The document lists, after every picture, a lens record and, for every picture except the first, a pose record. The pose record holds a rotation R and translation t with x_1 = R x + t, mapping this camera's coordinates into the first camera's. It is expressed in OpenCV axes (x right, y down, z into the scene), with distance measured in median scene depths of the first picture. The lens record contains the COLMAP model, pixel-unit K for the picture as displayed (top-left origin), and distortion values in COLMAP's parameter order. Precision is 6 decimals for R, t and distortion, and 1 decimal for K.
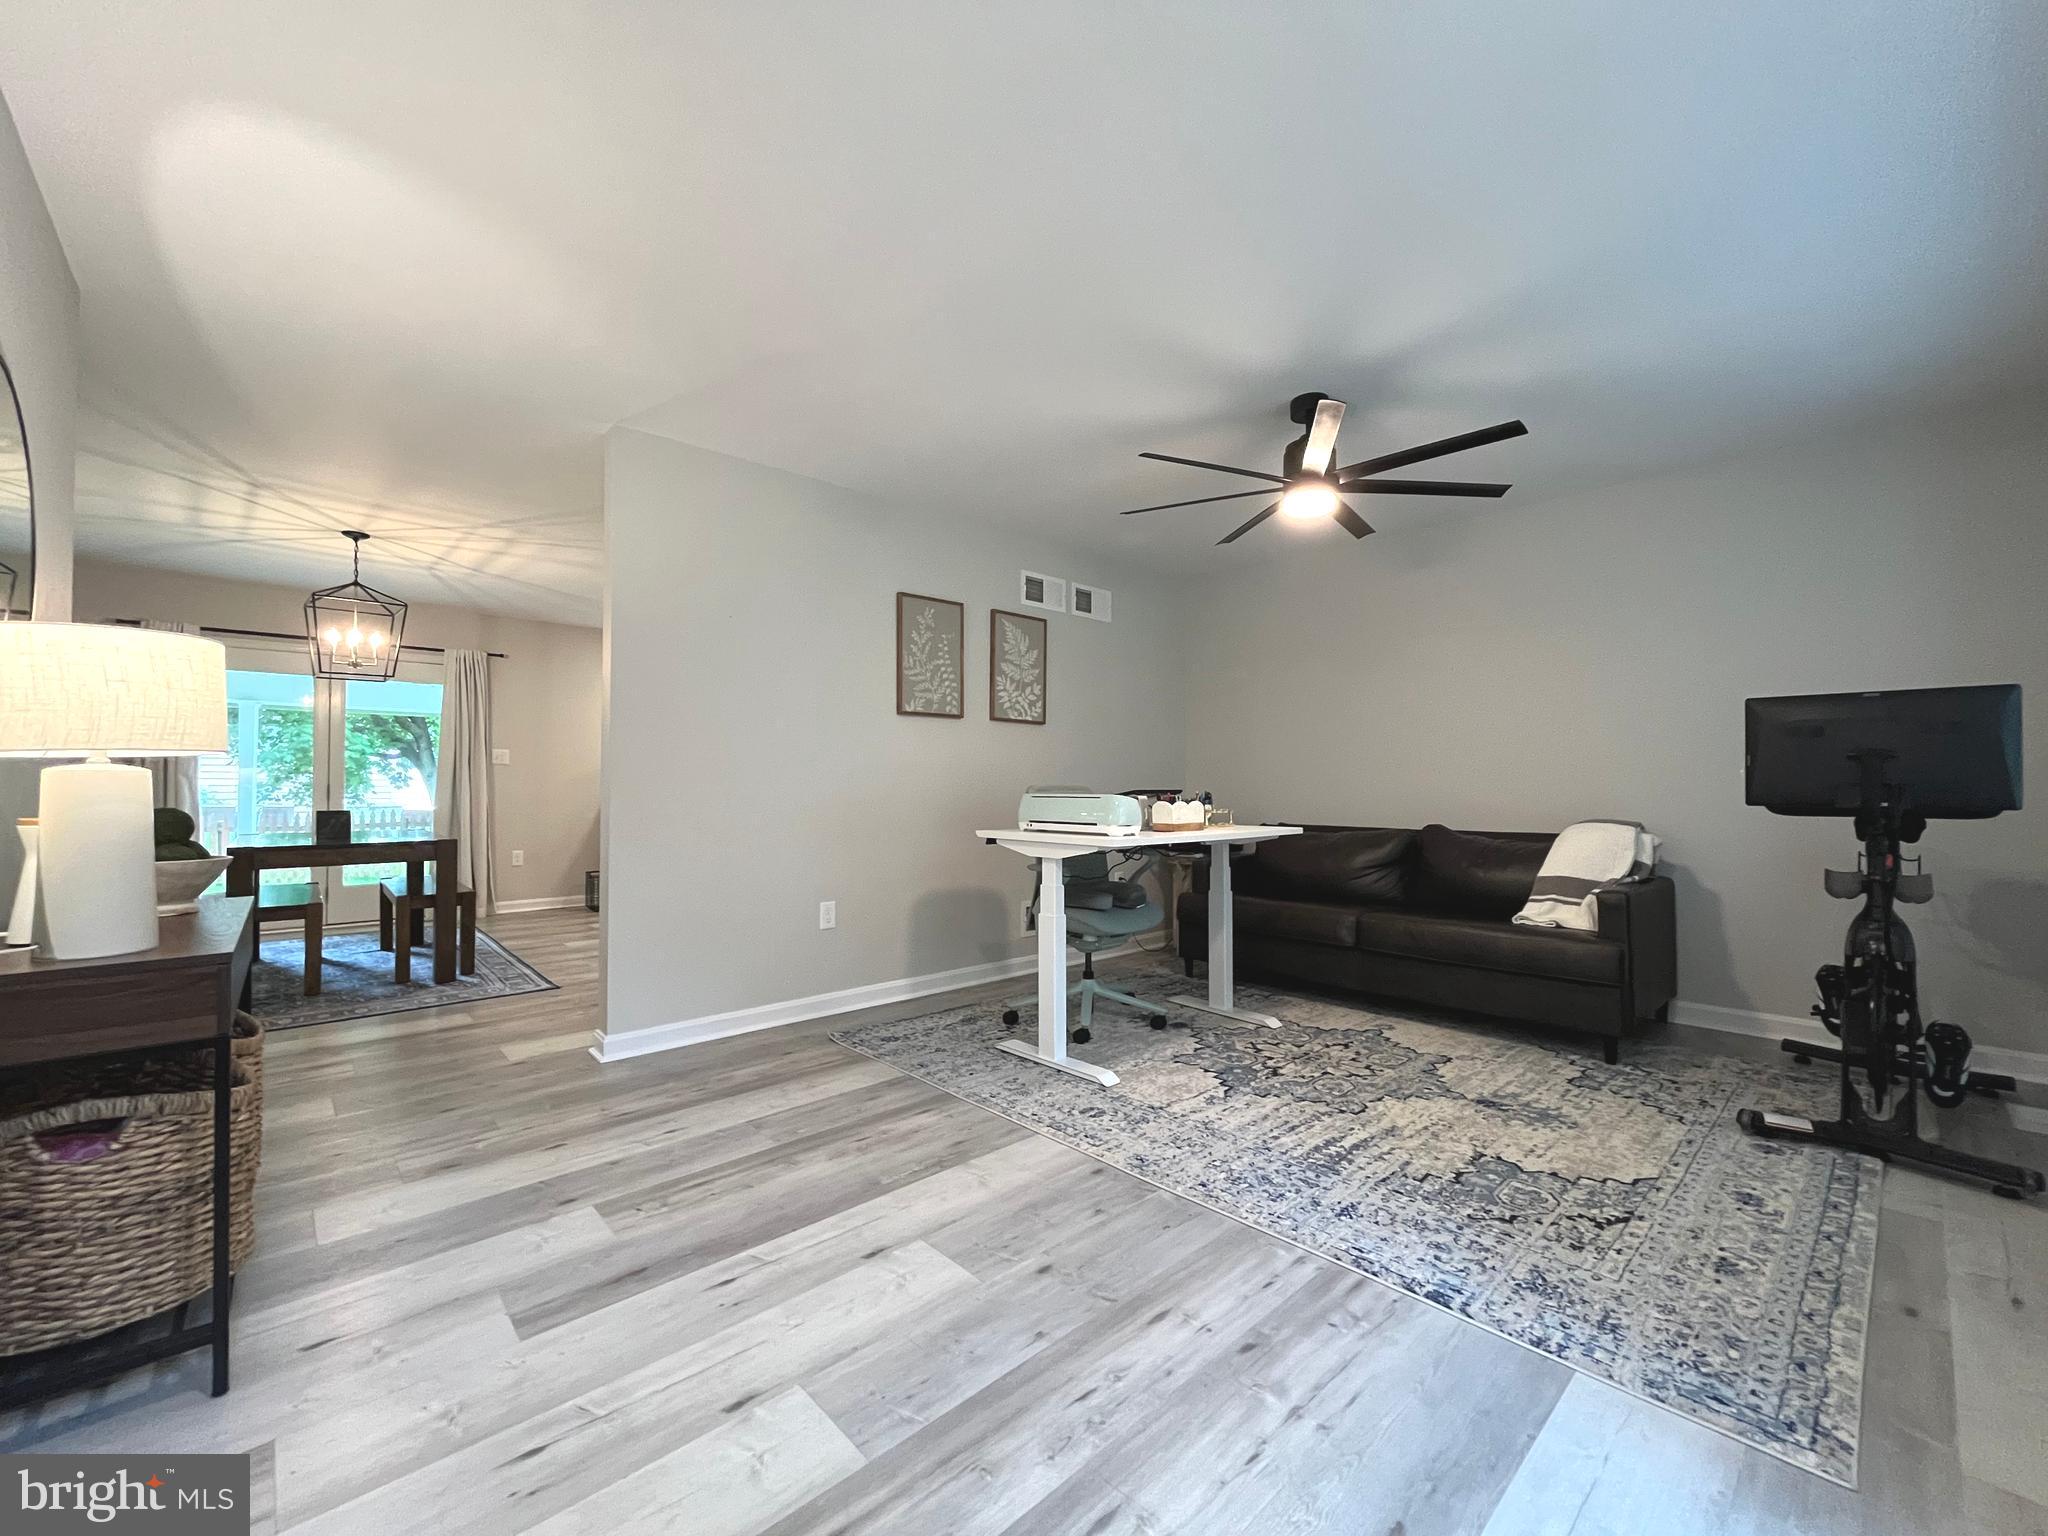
lens RADIAL K [[826.1, 0, 1017.7], [0, 826.1, 768.9], [0, 0, 1]] dist [-0.002863, -0.000302]
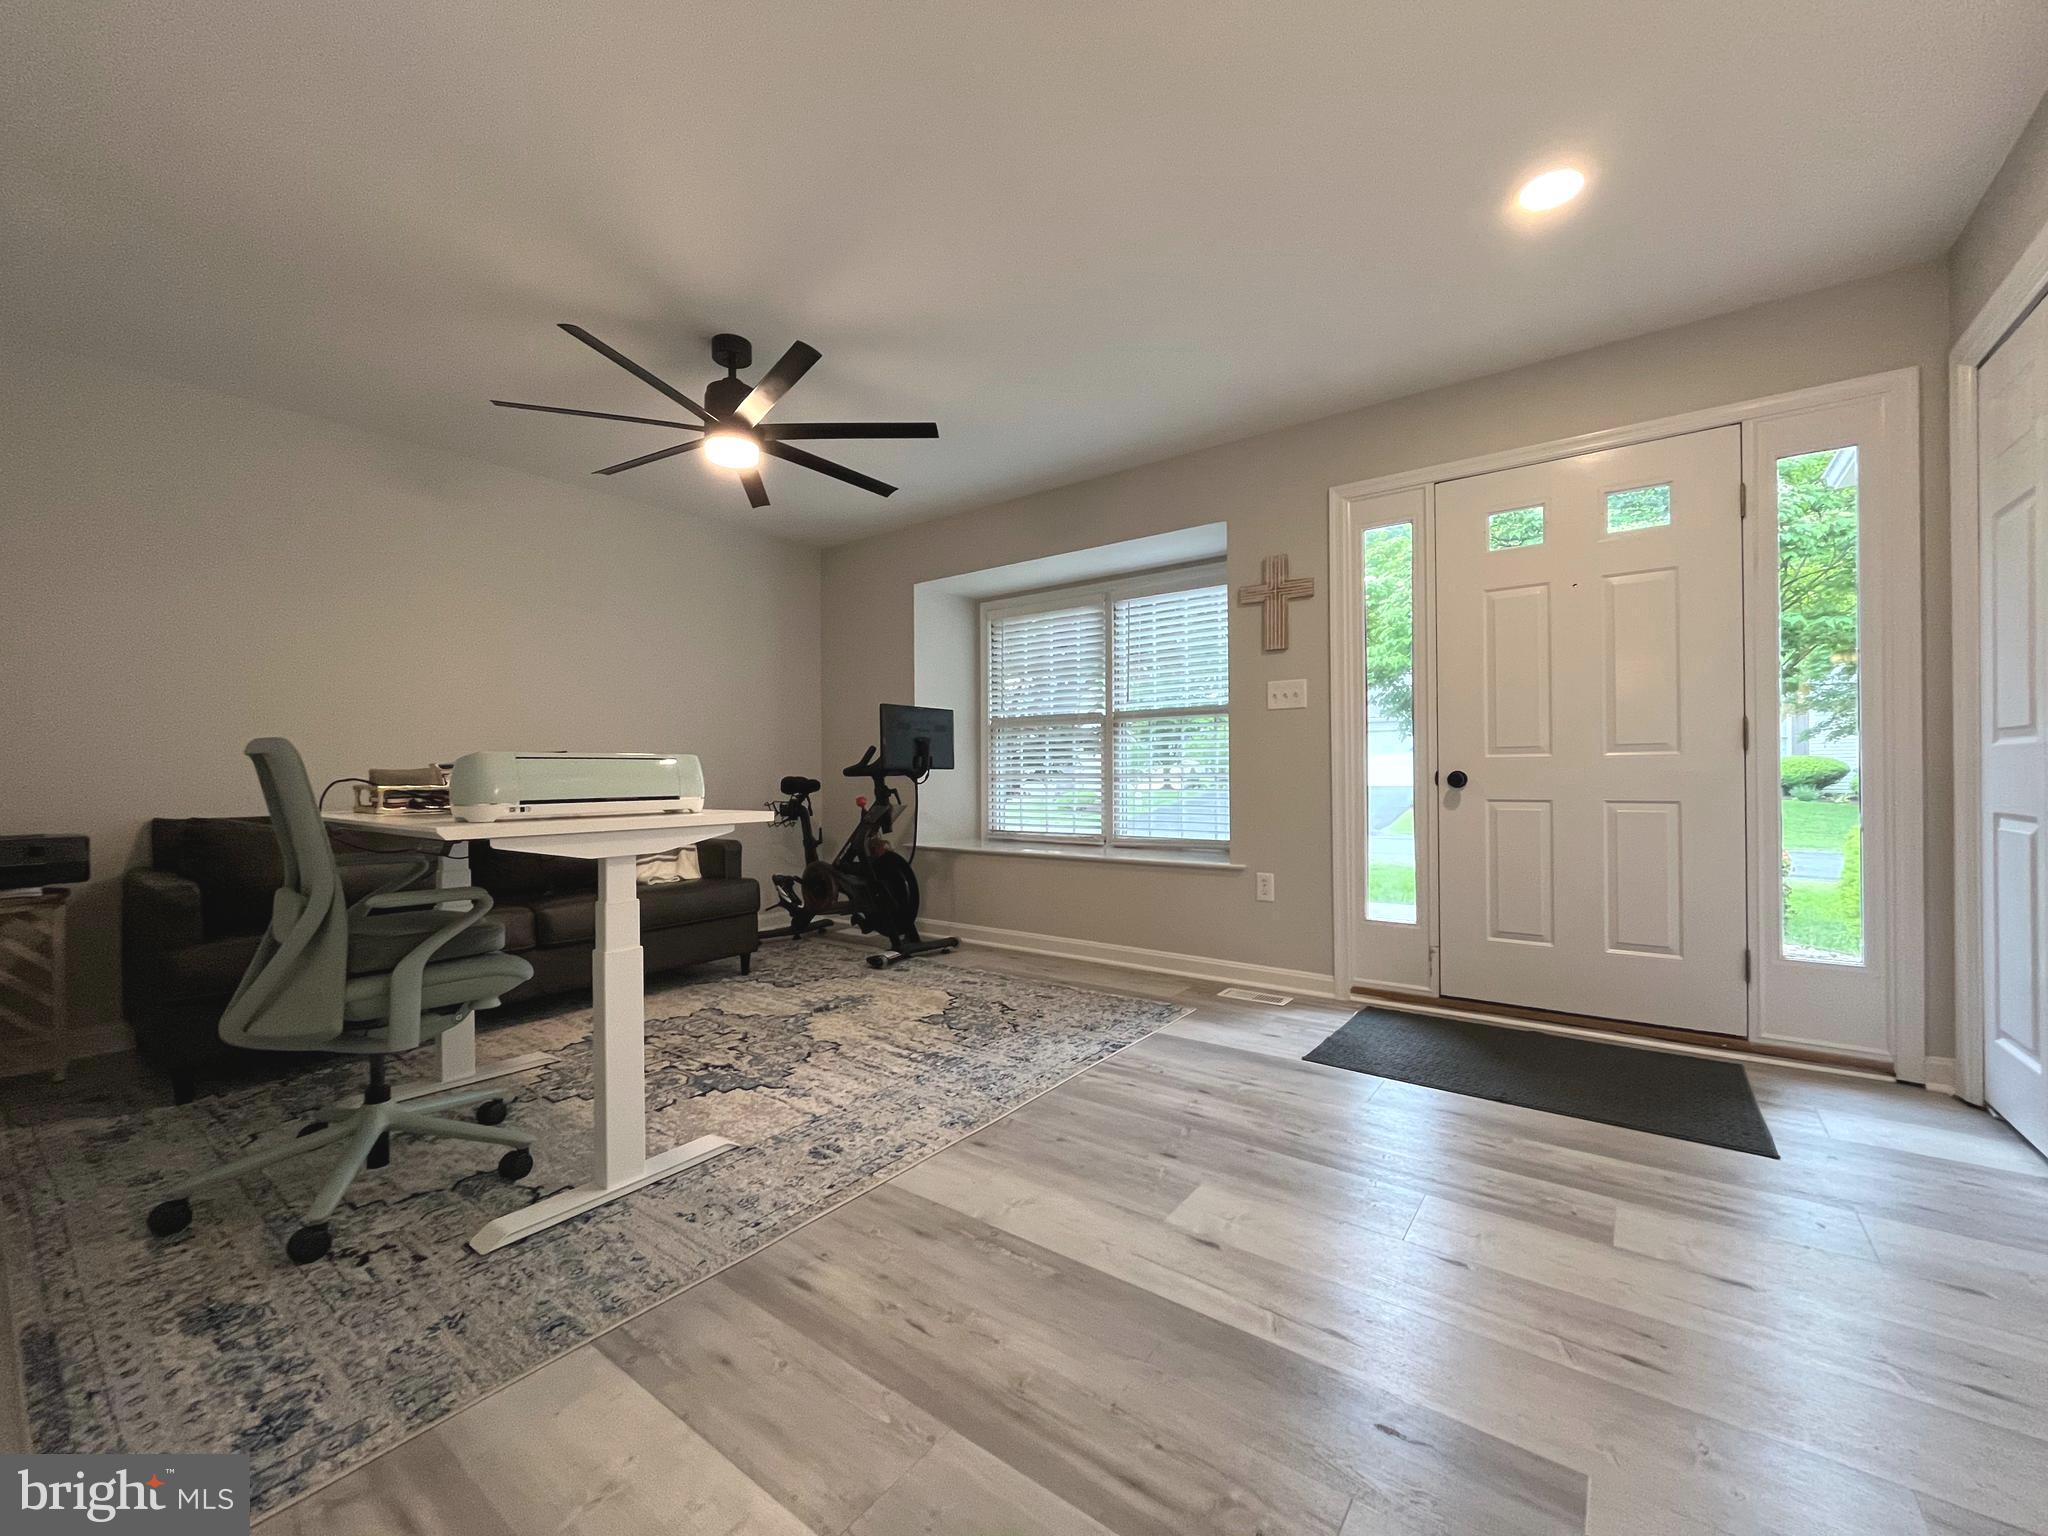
lens RADIAL K [[826.1, 0, 1021.4], [0, 826.1, 769.7], [0, 0, 1]] dist [-0.002863, -0.000302]
pose [[-0.186779, 0.005422, 0.982387, -0.728774], [-0.012605, 0.999889, -0.007915, 0.053584], [-0.982321, -0.013861, -0.186690, 0.974230]]
